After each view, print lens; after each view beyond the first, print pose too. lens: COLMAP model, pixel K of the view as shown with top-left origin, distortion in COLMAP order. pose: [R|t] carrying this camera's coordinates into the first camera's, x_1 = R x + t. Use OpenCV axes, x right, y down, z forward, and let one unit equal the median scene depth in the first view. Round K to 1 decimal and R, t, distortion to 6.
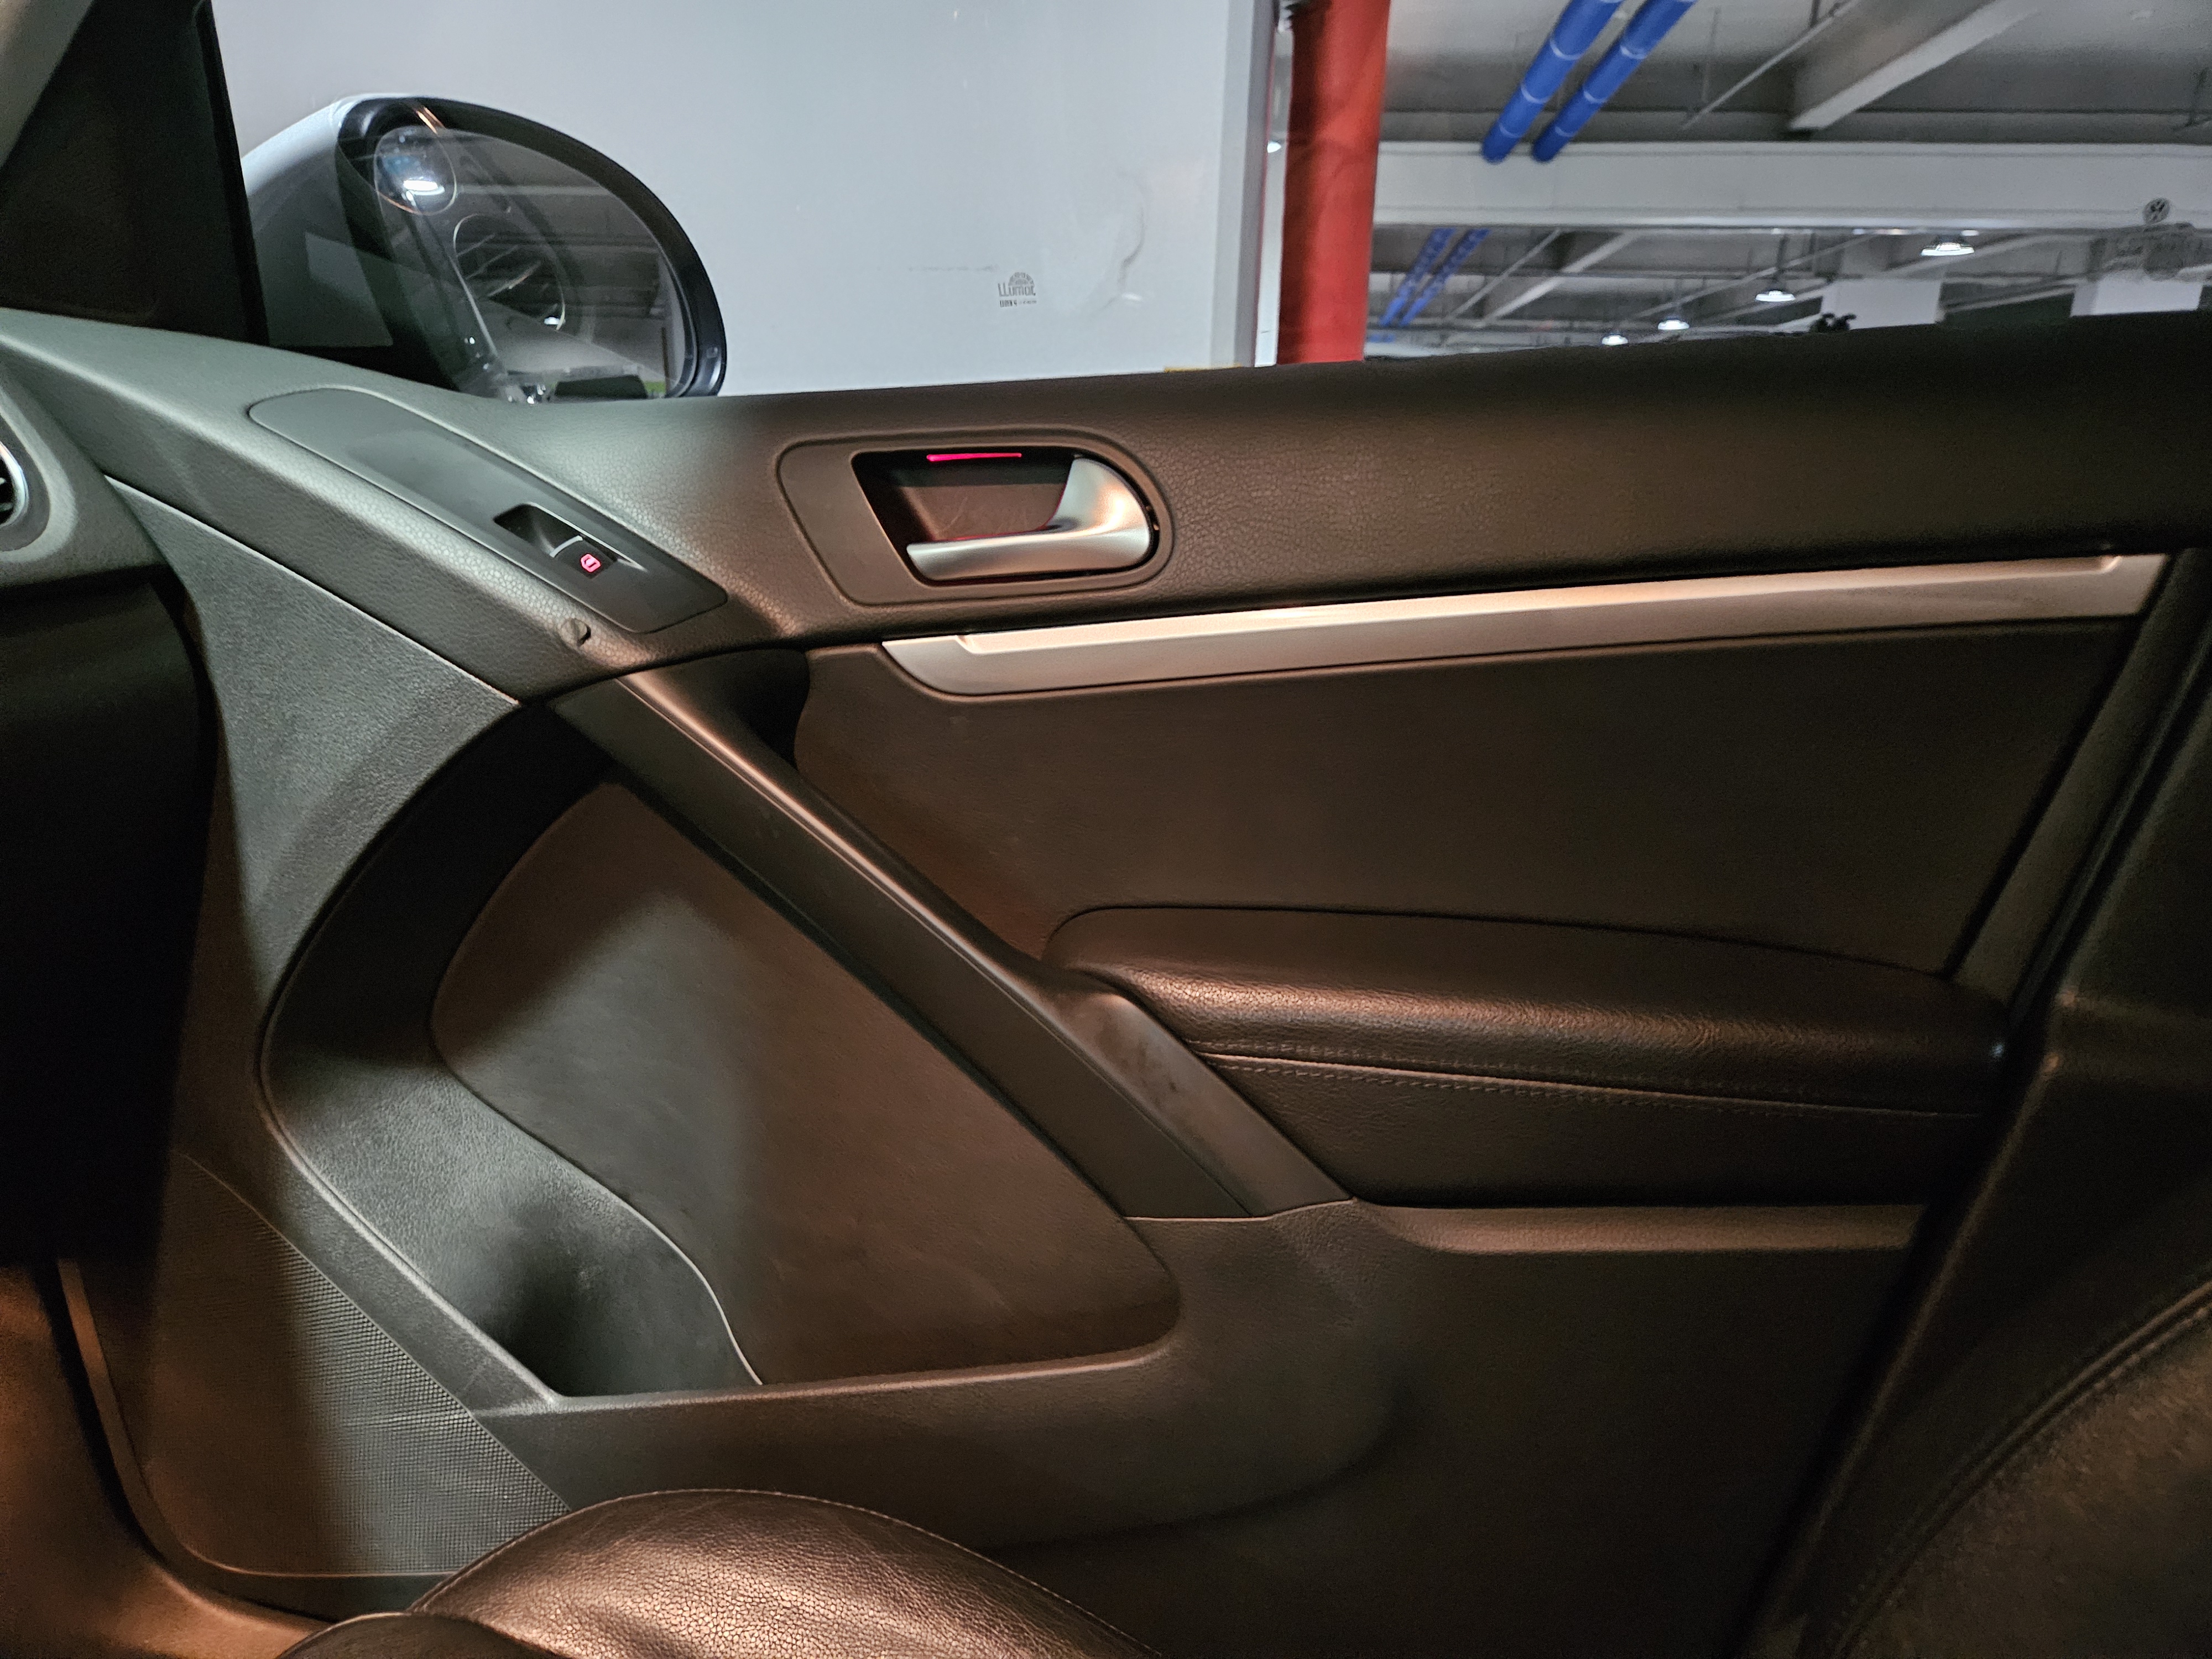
lens RADIAL K [[1516.7, 0, 1102.0], [0, 1516.7, 839.4], [0, 0, 1]] dist [0.056065, -0.053929]
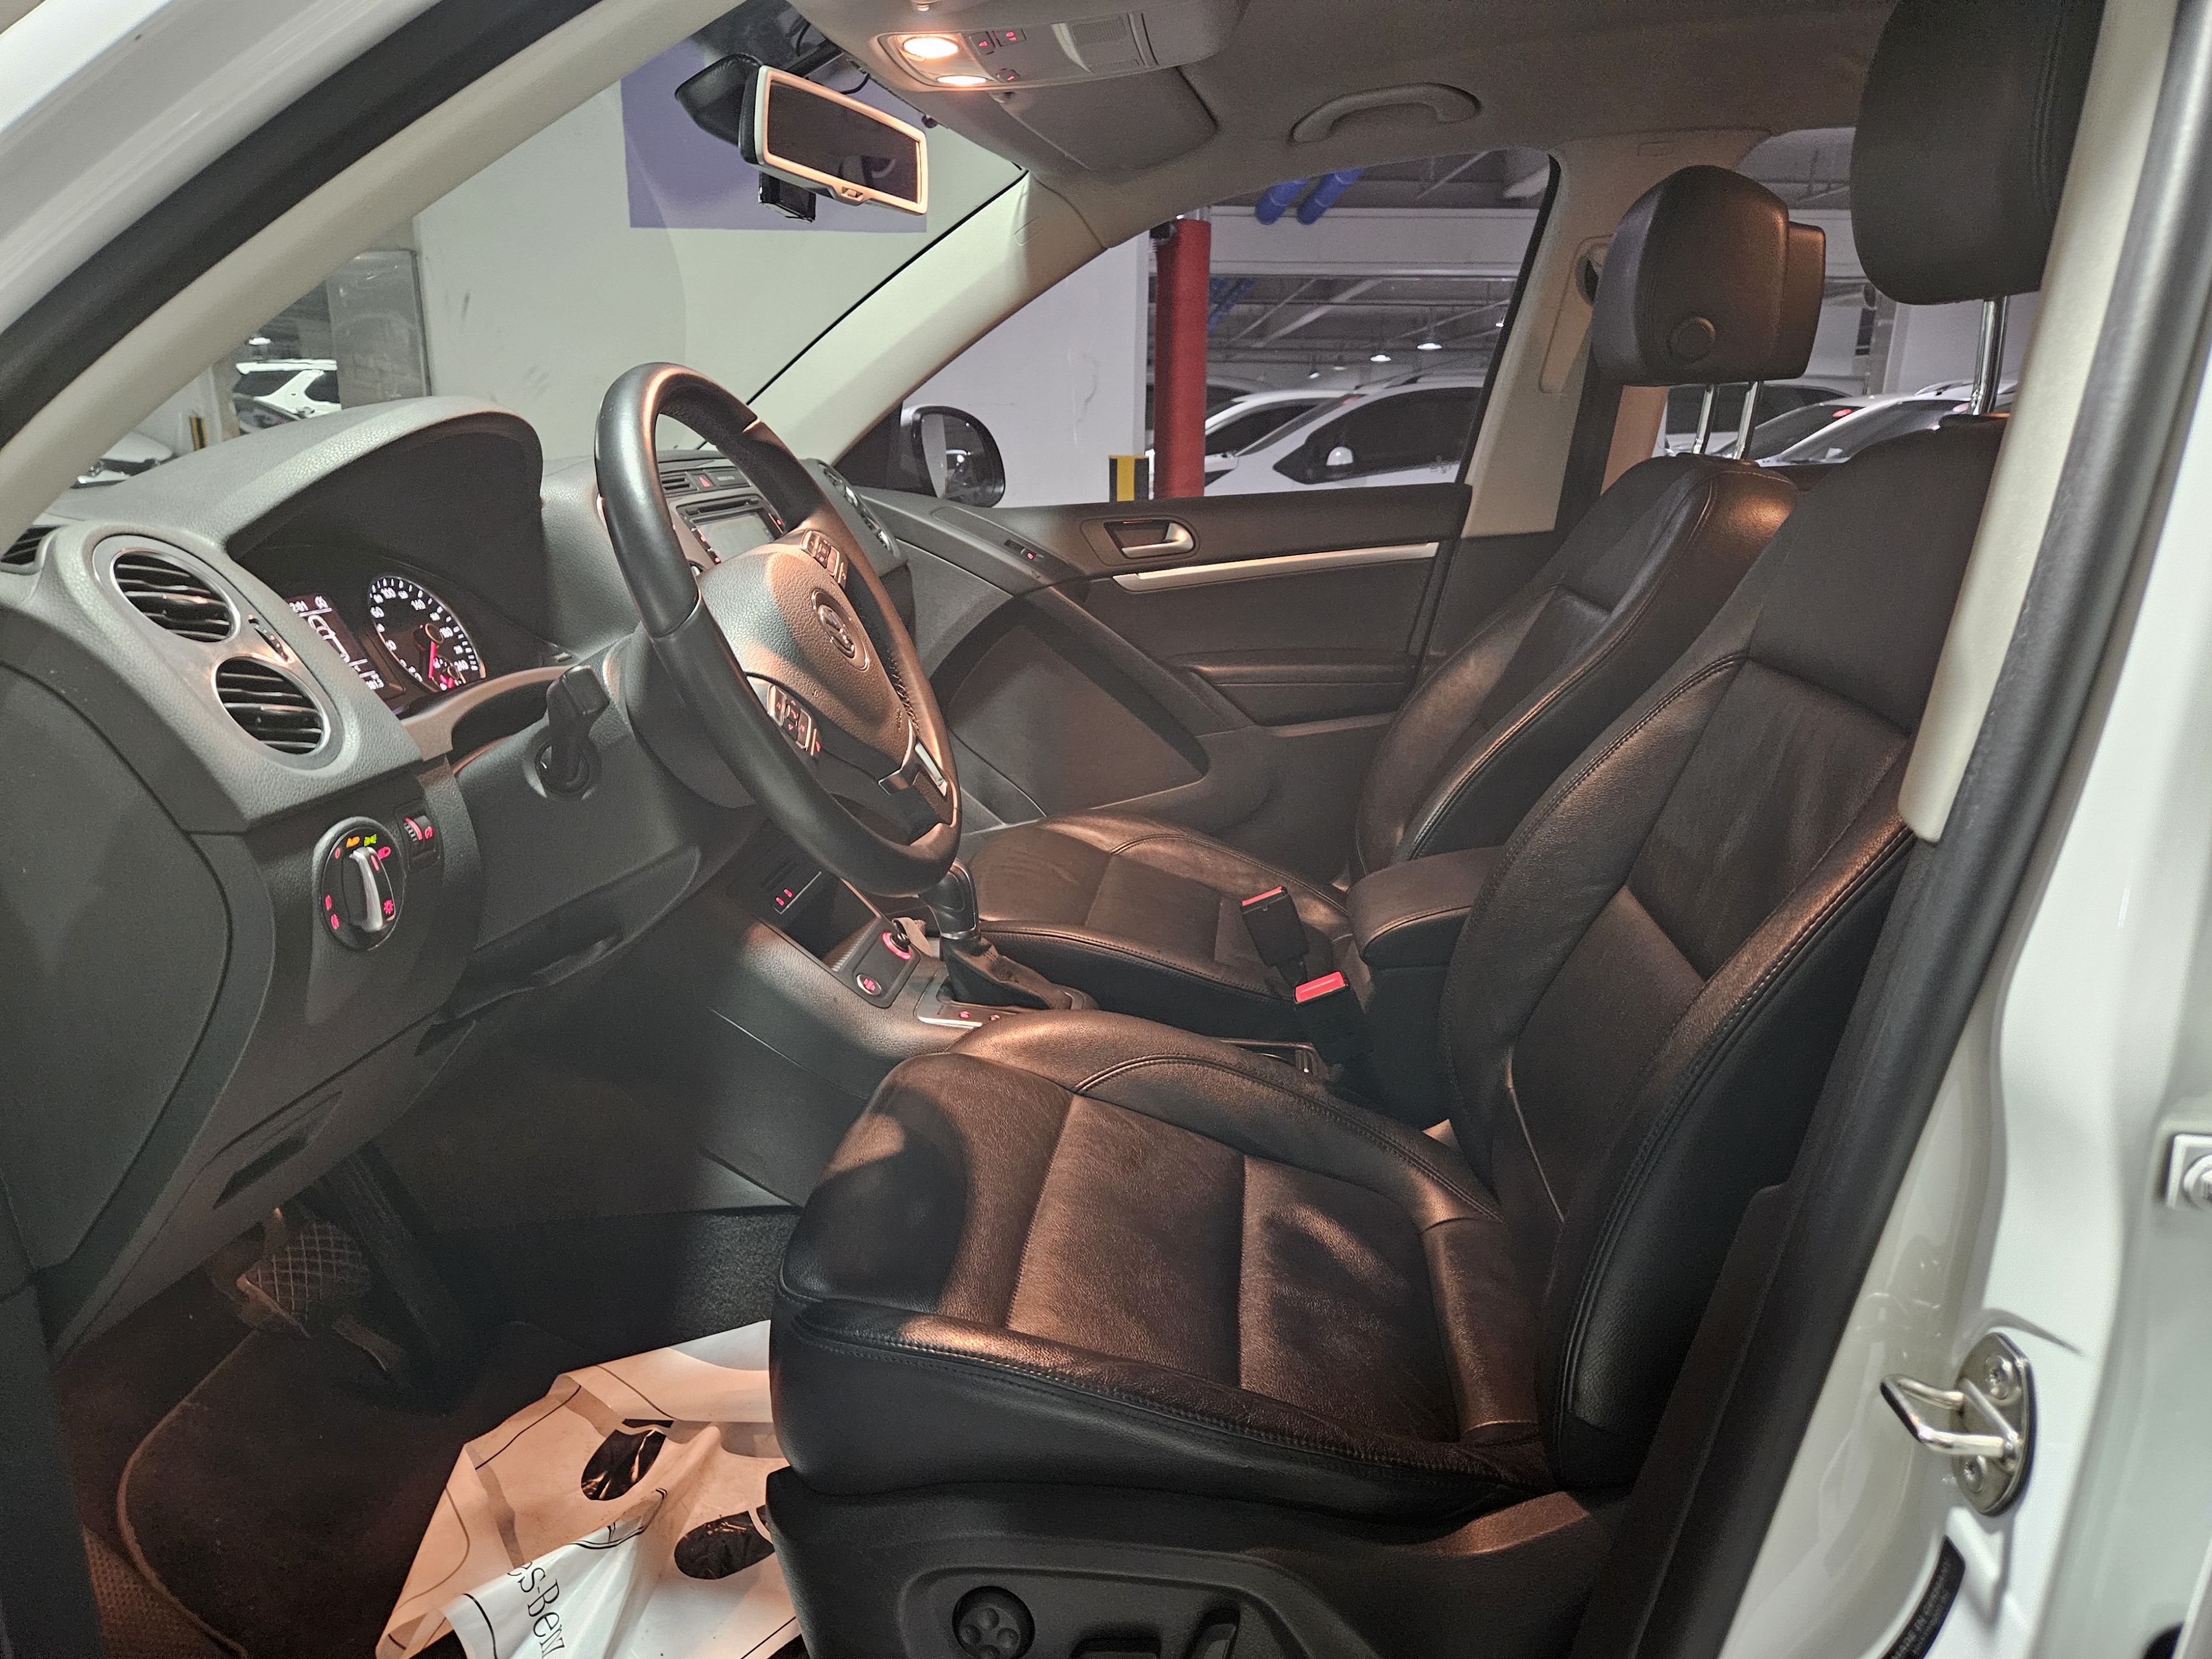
lens RADIAL K [[1513.2, 0, 1112.4], [0, 1513.2, 843.1], [0, 0, 1]] dist [0.057619, -0.054907]
pose [[0.990396, -0.054371, 0.127118, -0.612685], [0.054764, 0.998499, 0.000401, 0.469700], [-0.126949, 0.006564, 0.991888, -2.387948]]
